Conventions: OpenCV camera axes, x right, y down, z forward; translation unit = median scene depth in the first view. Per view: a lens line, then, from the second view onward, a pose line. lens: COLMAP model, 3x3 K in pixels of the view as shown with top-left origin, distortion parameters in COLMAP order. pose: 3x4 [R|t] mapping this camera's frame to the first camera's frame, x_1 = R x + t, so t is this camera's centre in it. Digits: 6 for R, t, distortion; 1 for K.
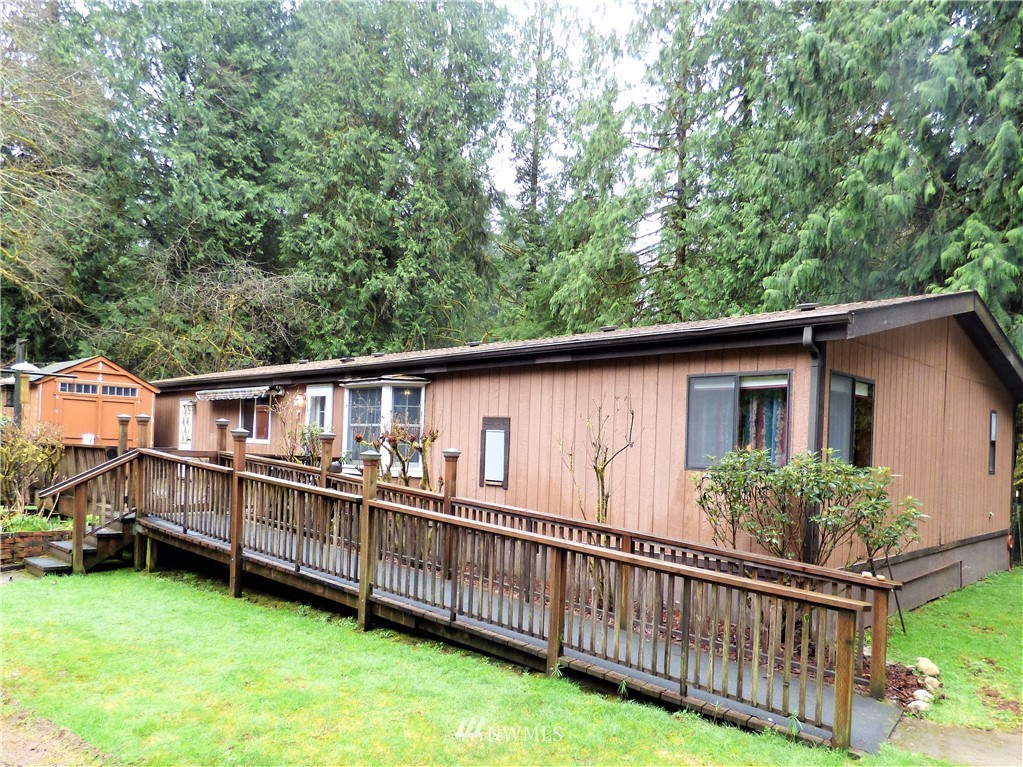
lens RADIAL K [[729.0, 0, 513.7], [0, 729.0, 452.9], [0, 0, 1]] dist [-0.004196, 0.001065]
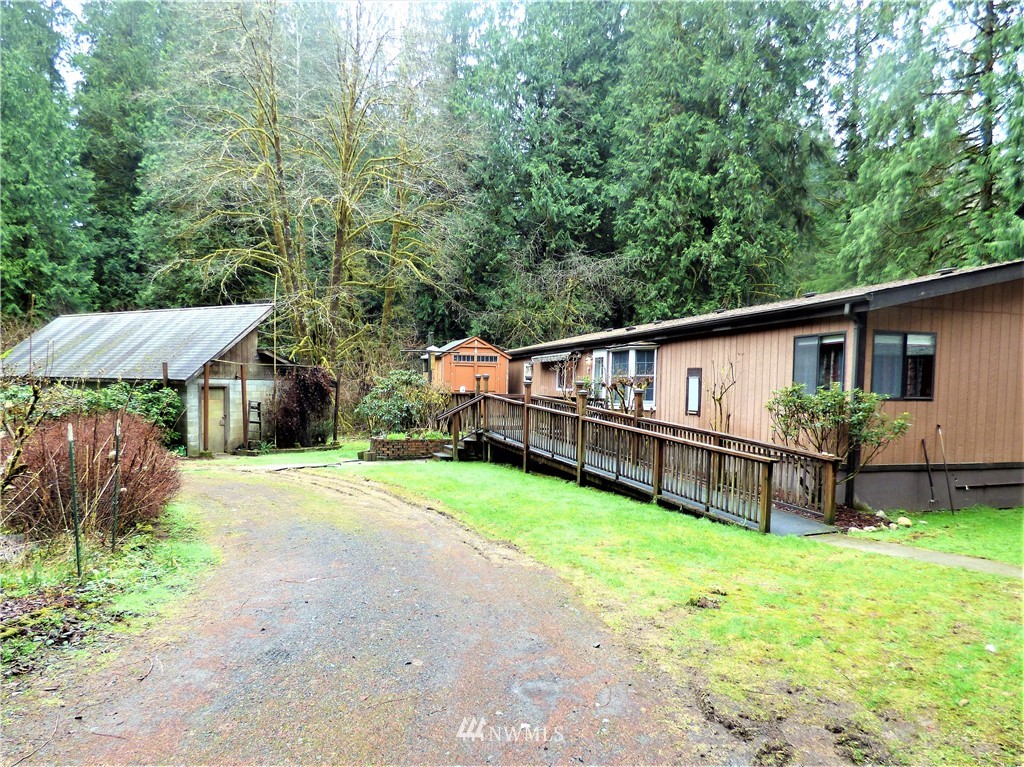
lens RADIAL K [[693.5, 0, 512.8], [0, 693.5, 452.6], [0, 0, 1]] dist [-0.037710, -0.001139]
pose [[0.880675, 0.019616, -0.473315, 0.079672], [0.013727, 0.997666, 0.066890, 0.005766], [0.473522, -0.065405, 0.878350, -0.105086]]
